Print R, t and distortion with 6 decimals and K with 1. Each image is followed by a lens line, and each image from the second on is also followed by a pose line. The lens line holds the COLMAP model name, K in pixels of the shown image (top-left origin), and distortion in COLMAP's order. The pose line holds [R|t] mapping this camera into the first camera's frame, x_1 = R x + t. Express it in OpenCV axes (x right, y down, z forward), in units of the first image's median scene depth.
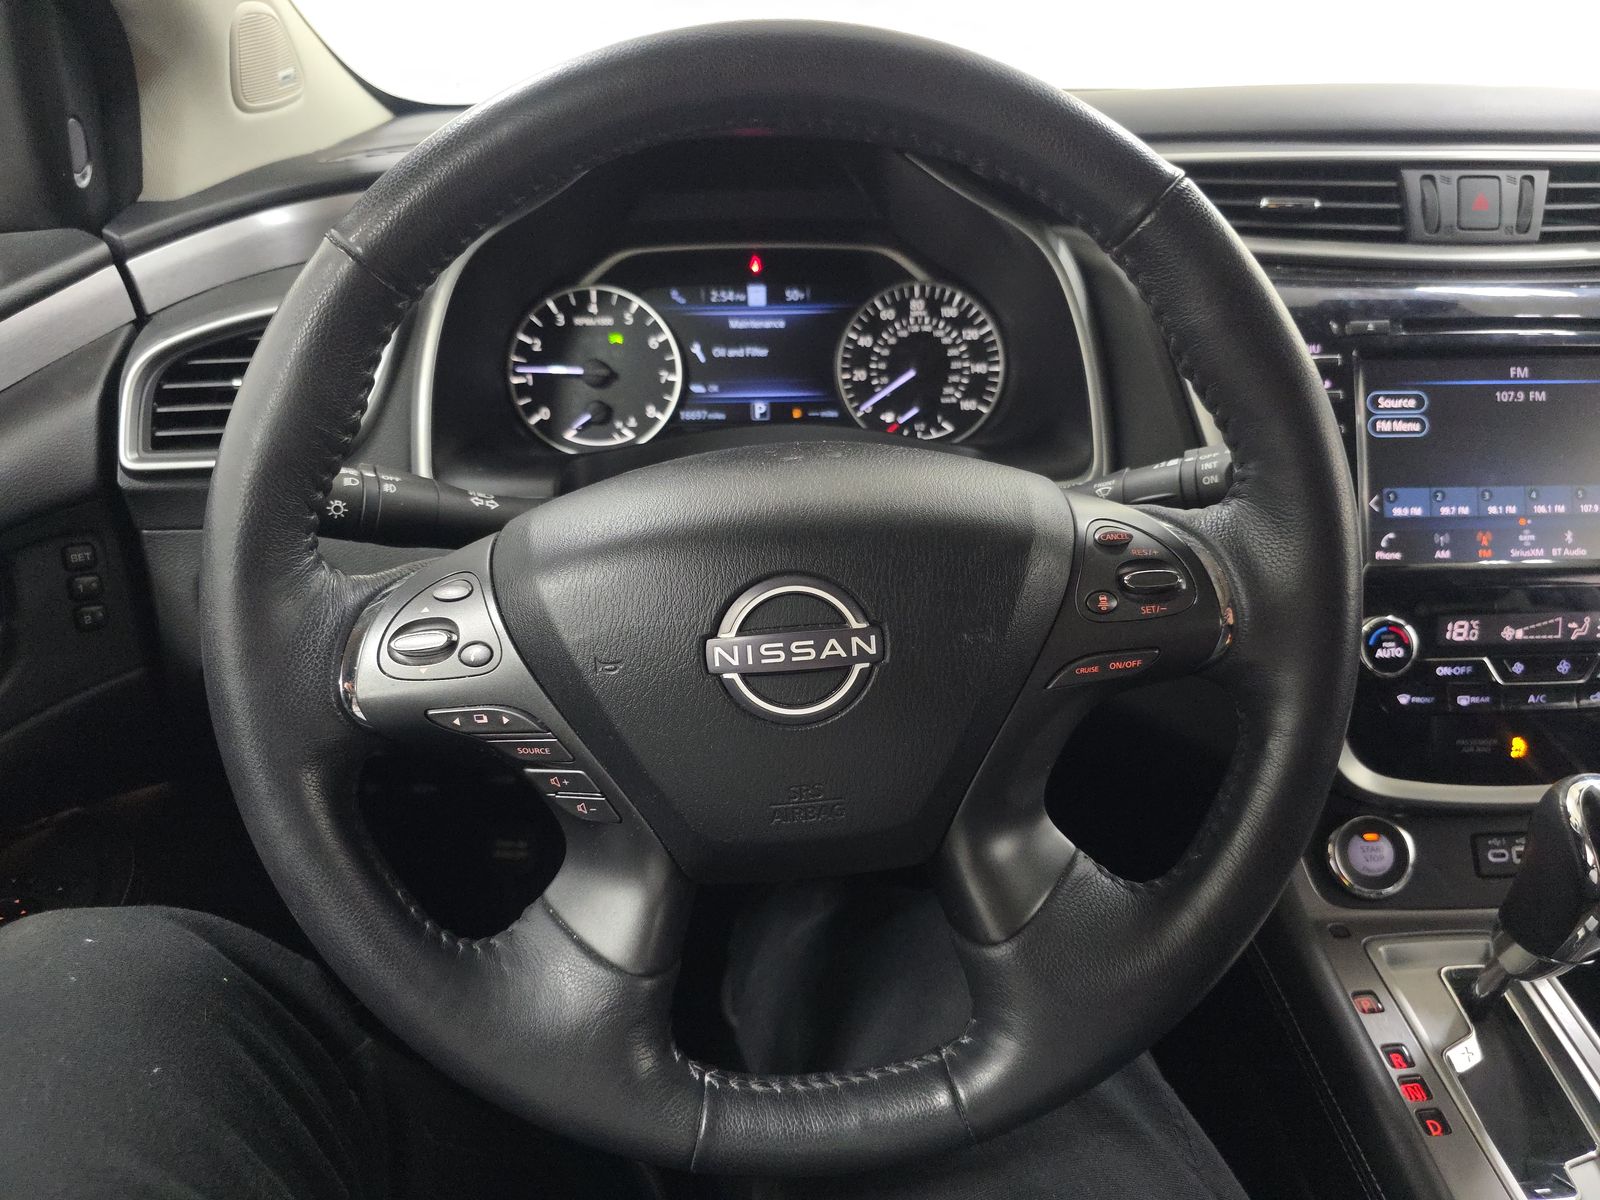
lens RADIAL K [[1070.2, 0, 817.0], [0, 1070.2, 640.3], [0, 0, 1]] dist [0.011363, -0.017930]
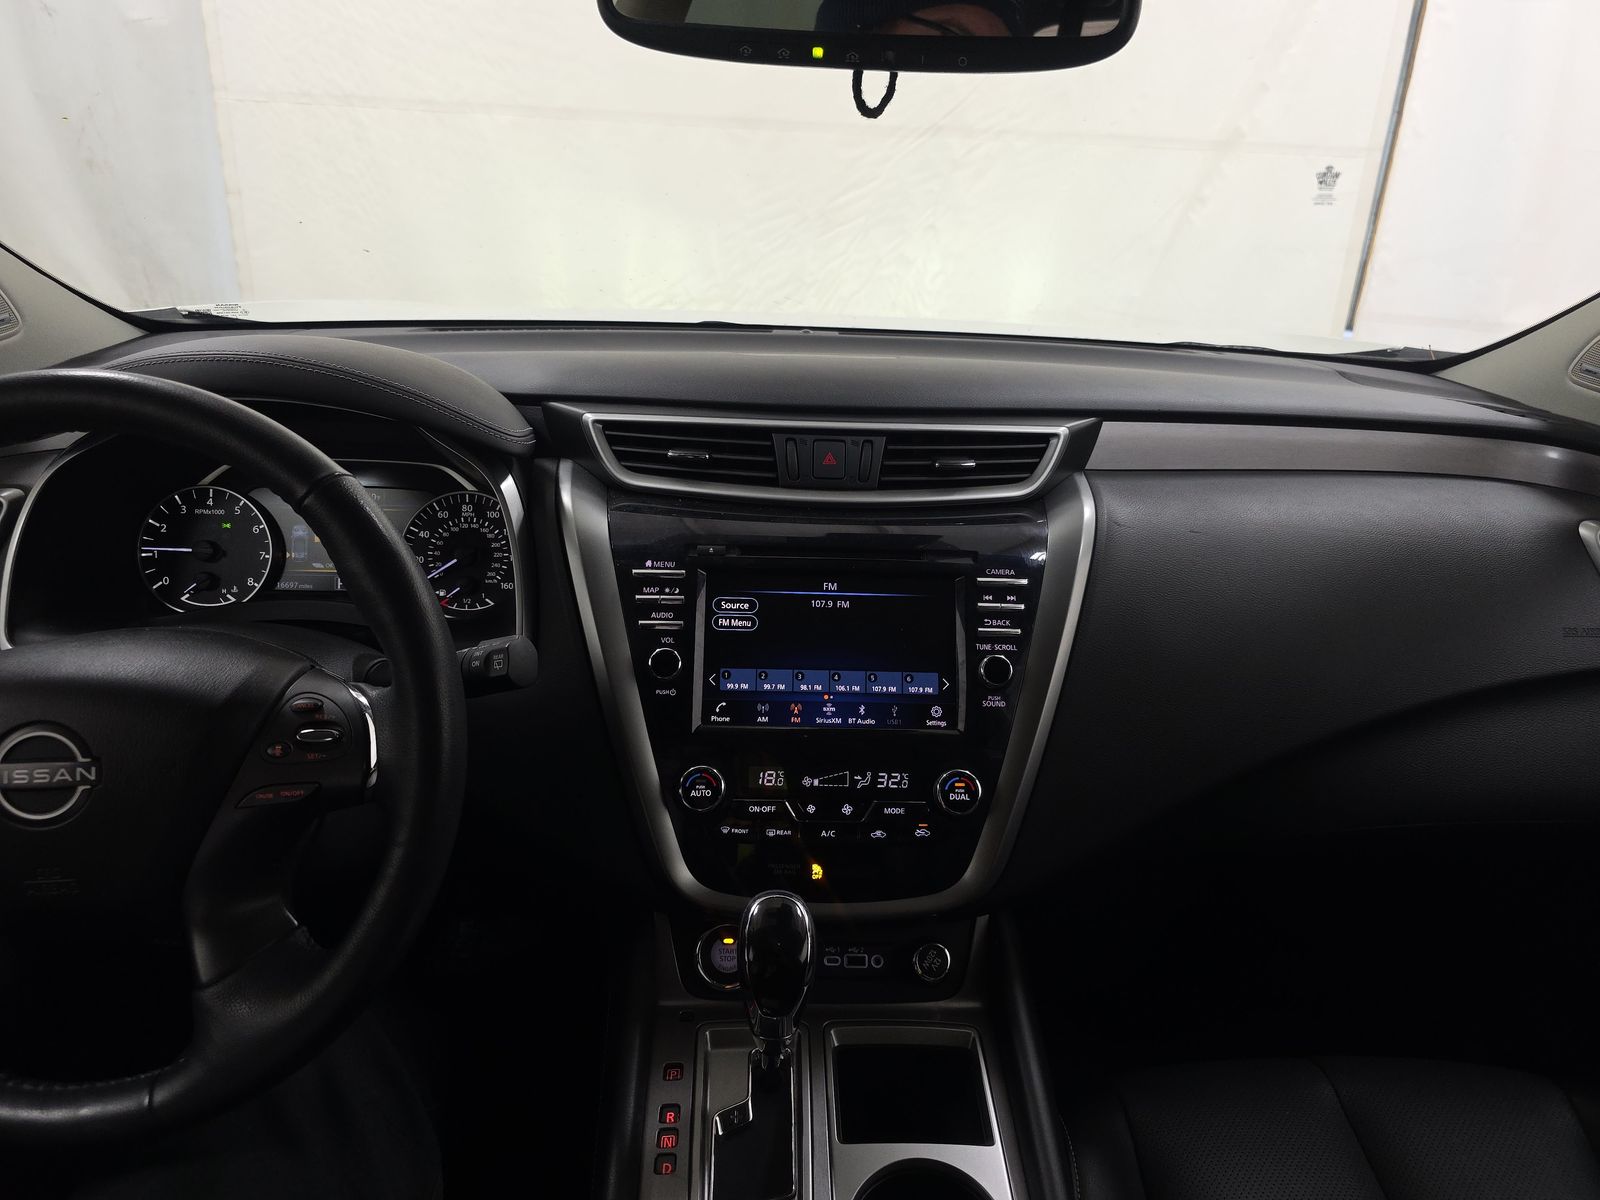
lens RADIAL K [[1070.2, 0, 800.1], [0, 1070.2, 608.8], [0, 0, 1]] dist [0.011363, -0.017930]
pose [[0.999317, 0.036651, 0.004620, 0.497678], [-0.035582, 0.988603, -0.146283, -0.019131], [-0.009929, 0.146019, 0.989232, -0.264802]]
